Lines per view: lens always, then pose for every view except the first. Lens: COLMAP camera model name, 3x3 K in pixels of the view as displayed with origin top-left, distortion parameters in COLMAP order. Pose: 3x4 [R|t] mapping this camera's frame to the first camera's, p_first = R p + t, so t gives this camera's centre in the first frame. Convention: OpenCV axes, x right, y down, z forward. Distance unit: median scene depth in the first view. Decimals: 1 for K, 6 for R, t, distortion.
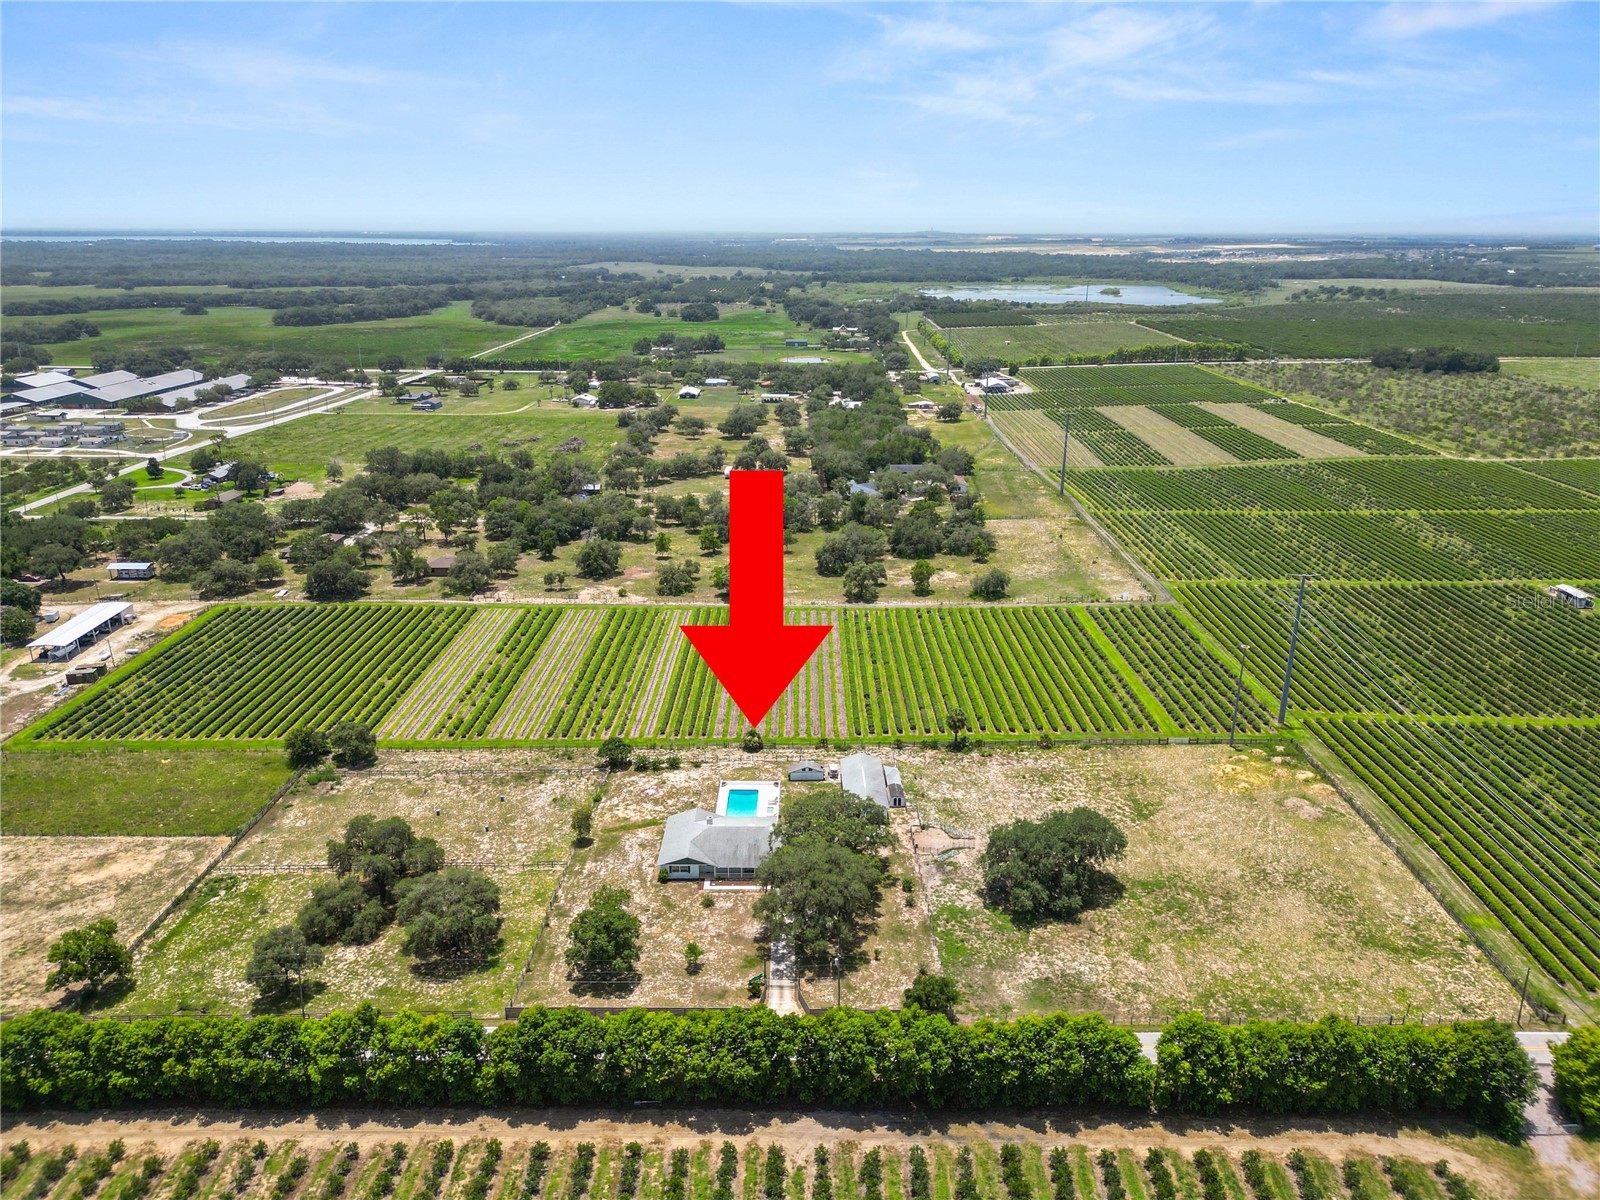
lens RADIAL K [[1123.7, 0, 800.0], [0, 1123.7, 600.0], [0, 0, 1]] dist [0.065126, -0.065969]
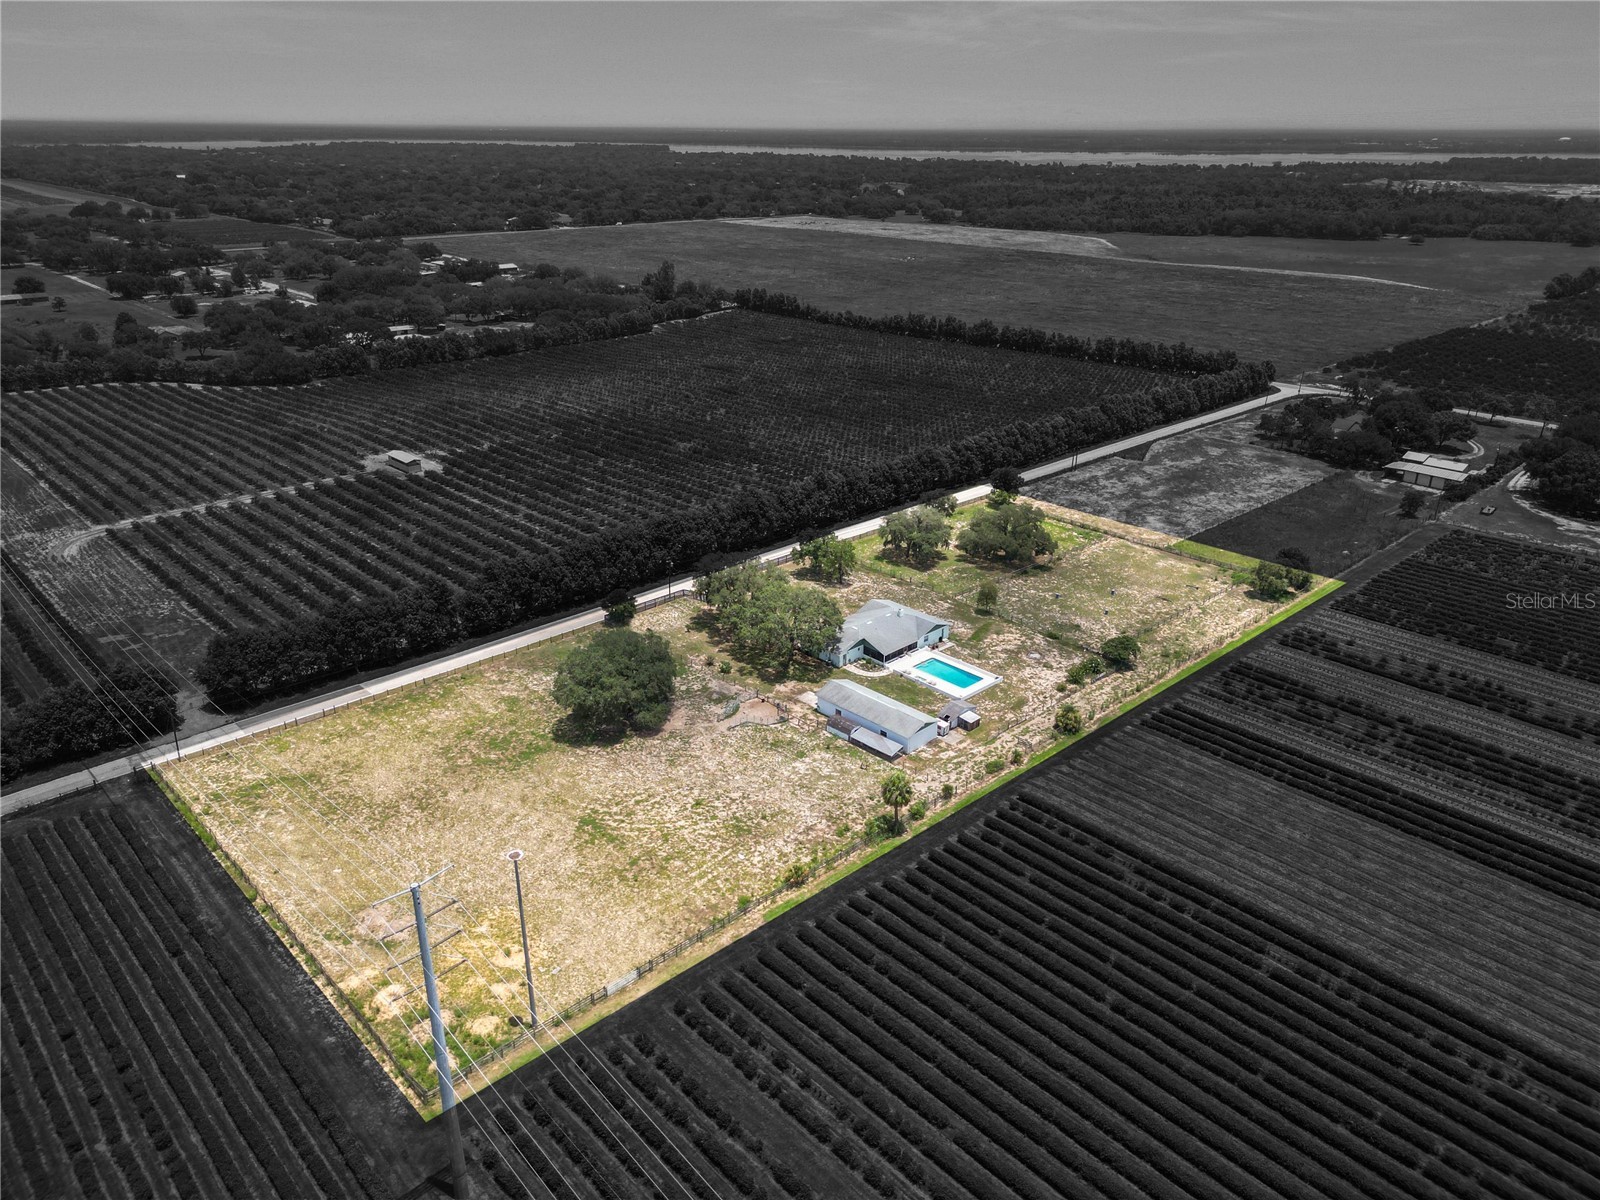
lens RADIAL K [[1123.7, 0, 800.0], [0, 1123.7, 600.0], [0, 0, 1]] dist [0.065126, -0.065969]
pose [[-0.715463, 0.264773, -0.646536, 0.568038], [-0.225165, 0.788643, 0.572139, -0.340275], [0.661373, 0.554921, -0.504627, 1.217726]]
